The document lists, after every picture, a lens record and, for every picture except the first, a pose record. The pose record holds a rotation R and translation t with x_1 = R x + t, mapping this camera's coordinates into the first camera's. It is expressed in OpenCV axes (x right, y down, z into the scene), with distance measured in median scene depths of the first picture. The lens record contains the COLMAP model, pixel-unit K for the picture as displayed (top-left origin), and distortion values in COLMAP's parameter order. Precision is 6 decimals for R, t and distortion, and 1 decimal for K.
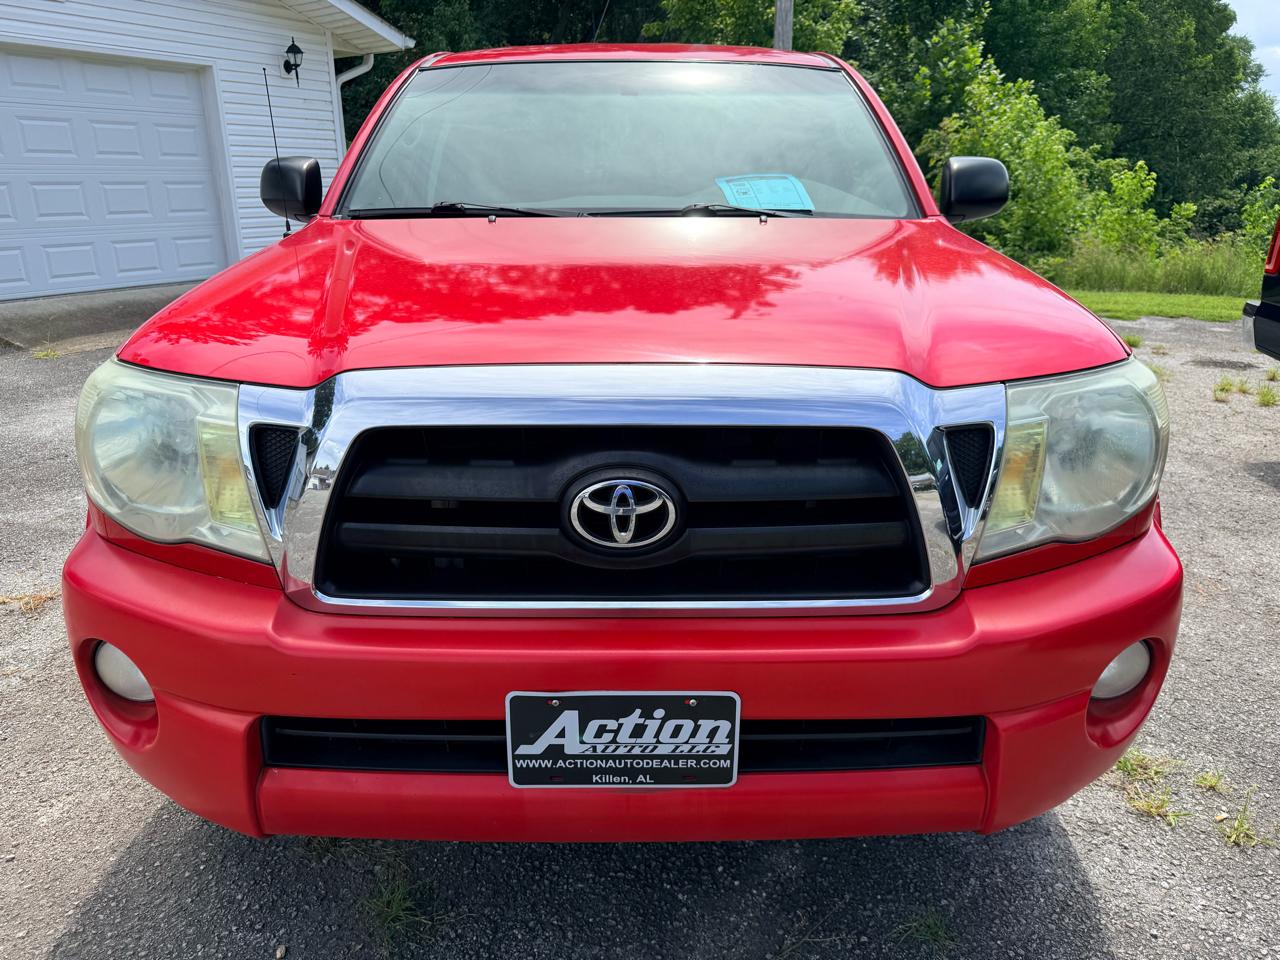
lens RADIAL K [[913.2, 0, 644.3], [0, 913.2, 474.3], [0, 0, 1]] dist [-0.007830, -0.000701]
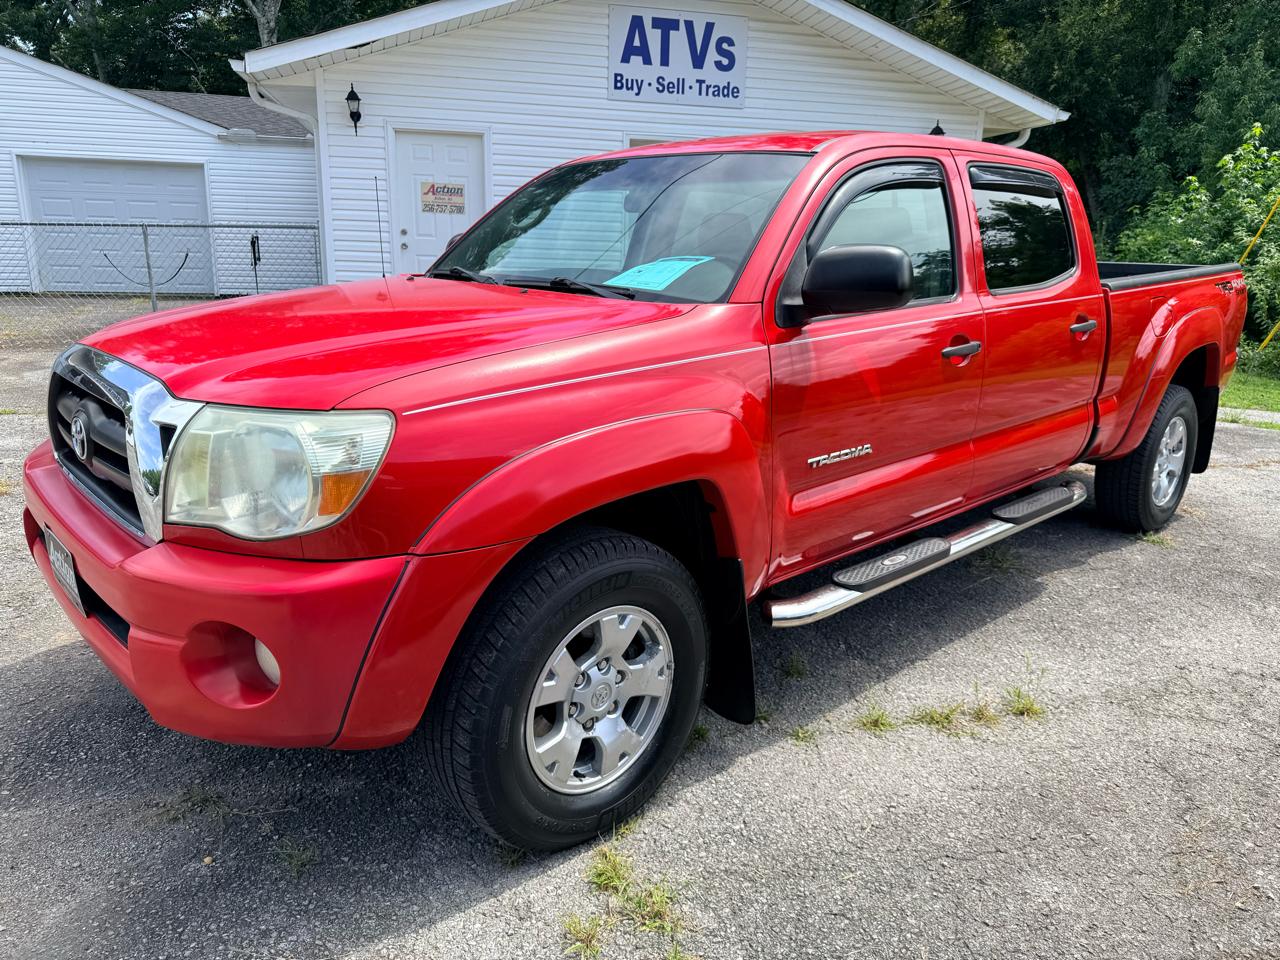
lens RADIAL K [[913.2, 0, 642.2], [0, 913.2, 479.2], [0, 0, 1]] dist [-0.007830, -0.000701]
pose [[0.673245, 0.203825, -0.710772, 0.222650], [-0.253096, 0.966715, 0.037488, -0.021501], [0.694754, 0.154655, 0.702423, 0.066645]]
